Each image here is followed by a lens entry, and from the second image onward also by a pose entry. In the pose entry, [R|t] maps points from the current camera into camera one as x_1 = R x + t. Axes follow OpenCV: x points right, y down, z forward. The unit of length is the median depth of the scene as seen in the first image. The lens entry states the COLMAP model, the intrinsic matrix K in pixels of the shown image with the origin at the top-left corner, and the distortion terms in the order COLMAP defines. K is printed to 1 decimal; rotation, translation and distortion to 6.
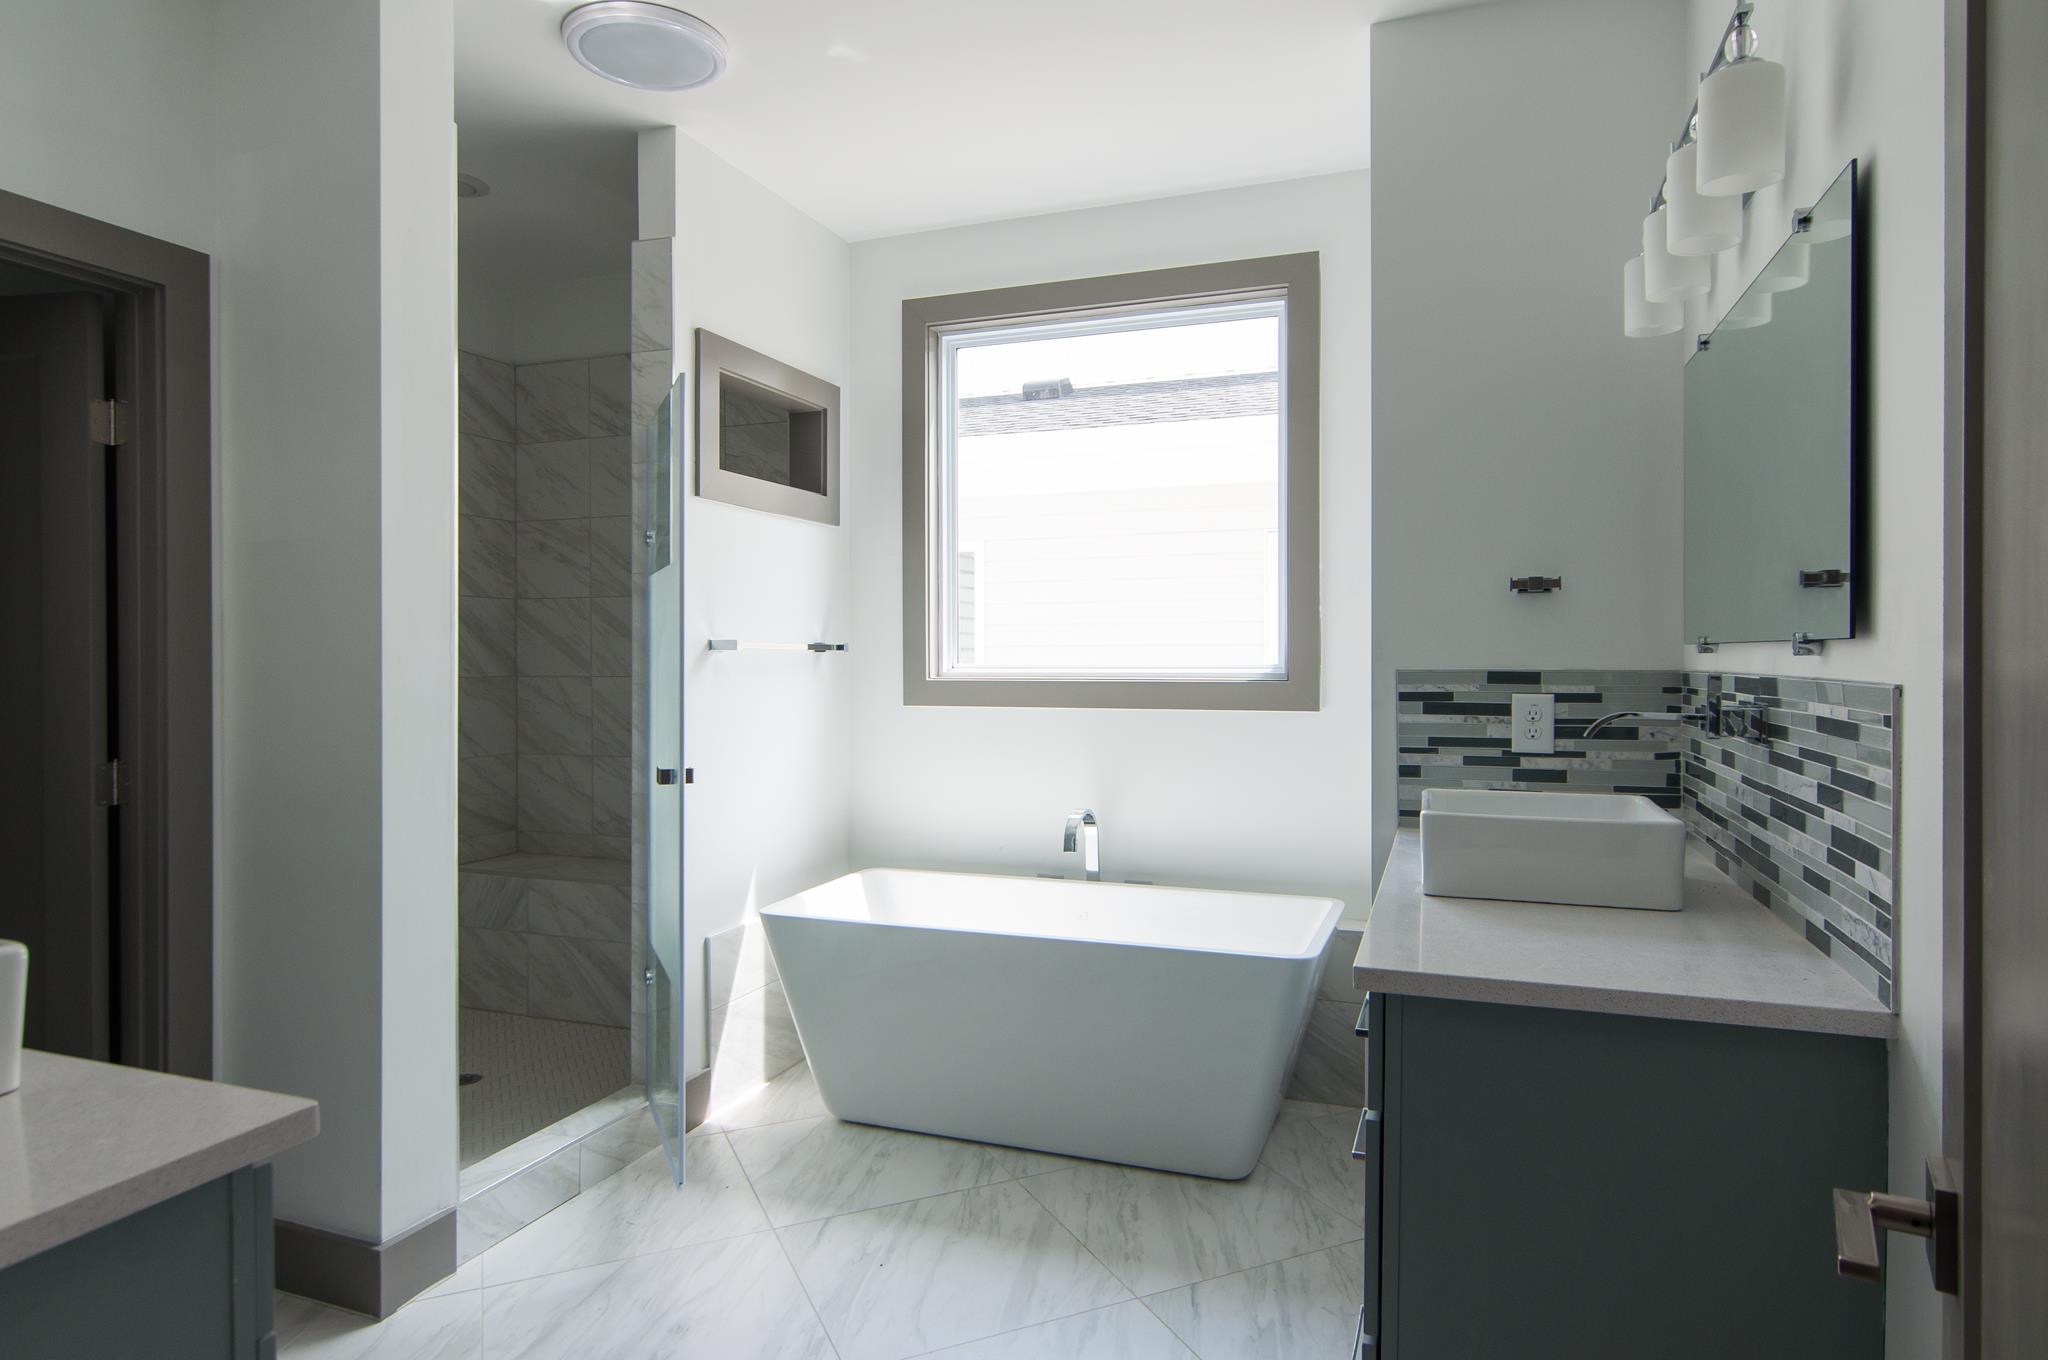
lens RADIAL K [[1227.8, 0, 1020.4], [0, 1227.8, 671.7], [0, 0, 1]] dist [-0.000489, -0.001040]
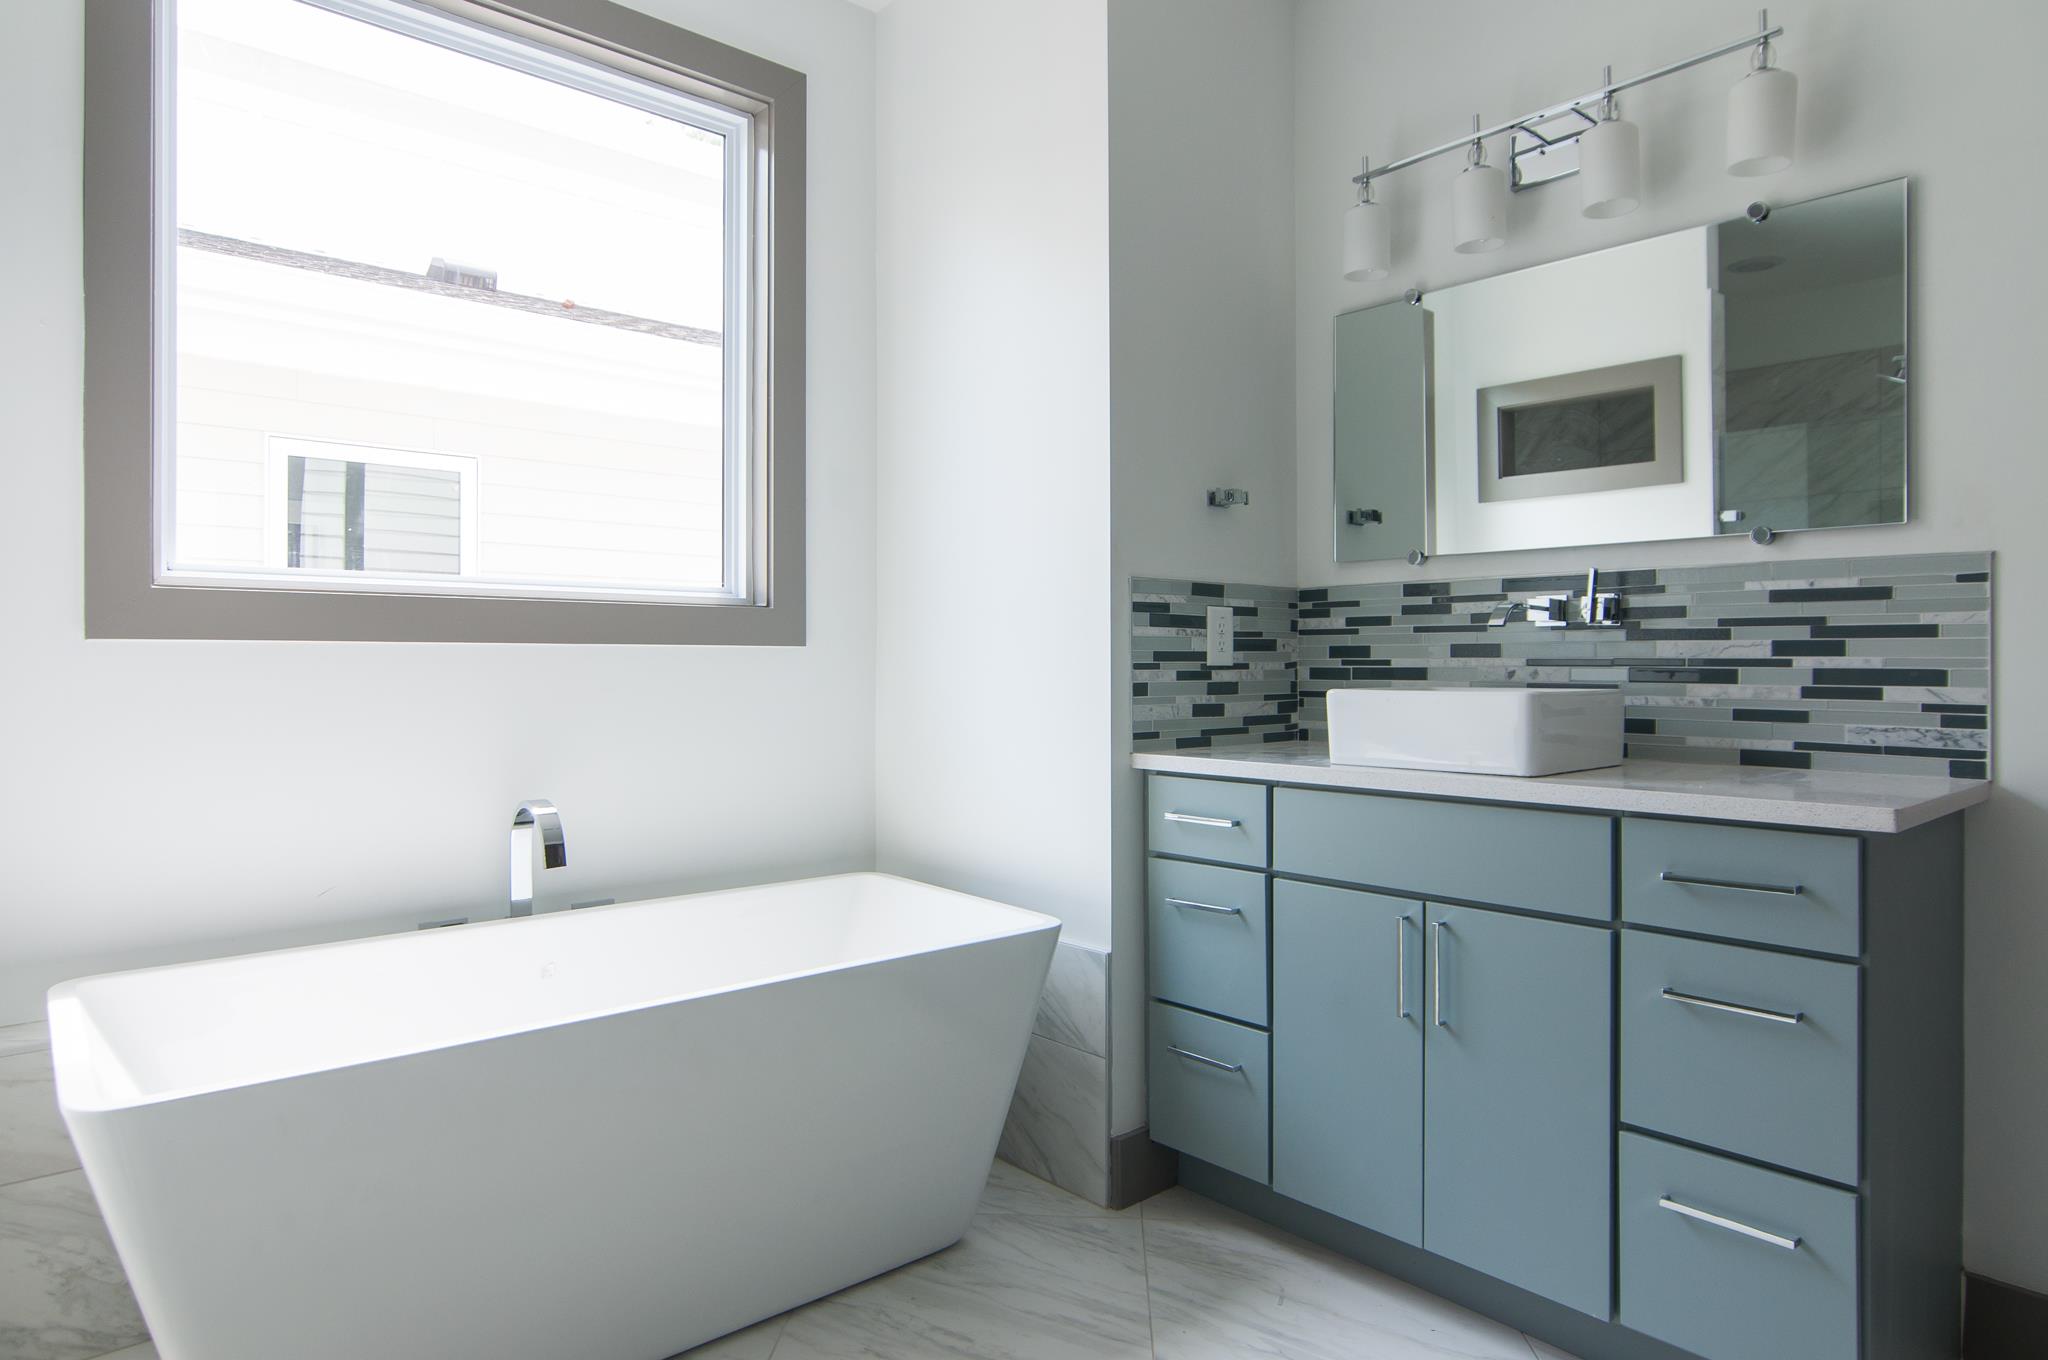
lens RADIAL K [[1227.8, 0, 1020.4], [0, 1227.8, 671.7], [0, 0, 1]] dist [-0.000489, -0.001040]
pose [[0.446503, -0.003127, 0.894777, -0.540213], [0.012998, 0.999911, -0.002992, 0.070511], [-0.894688, 0.012966, 0.446504, 0.685162]]
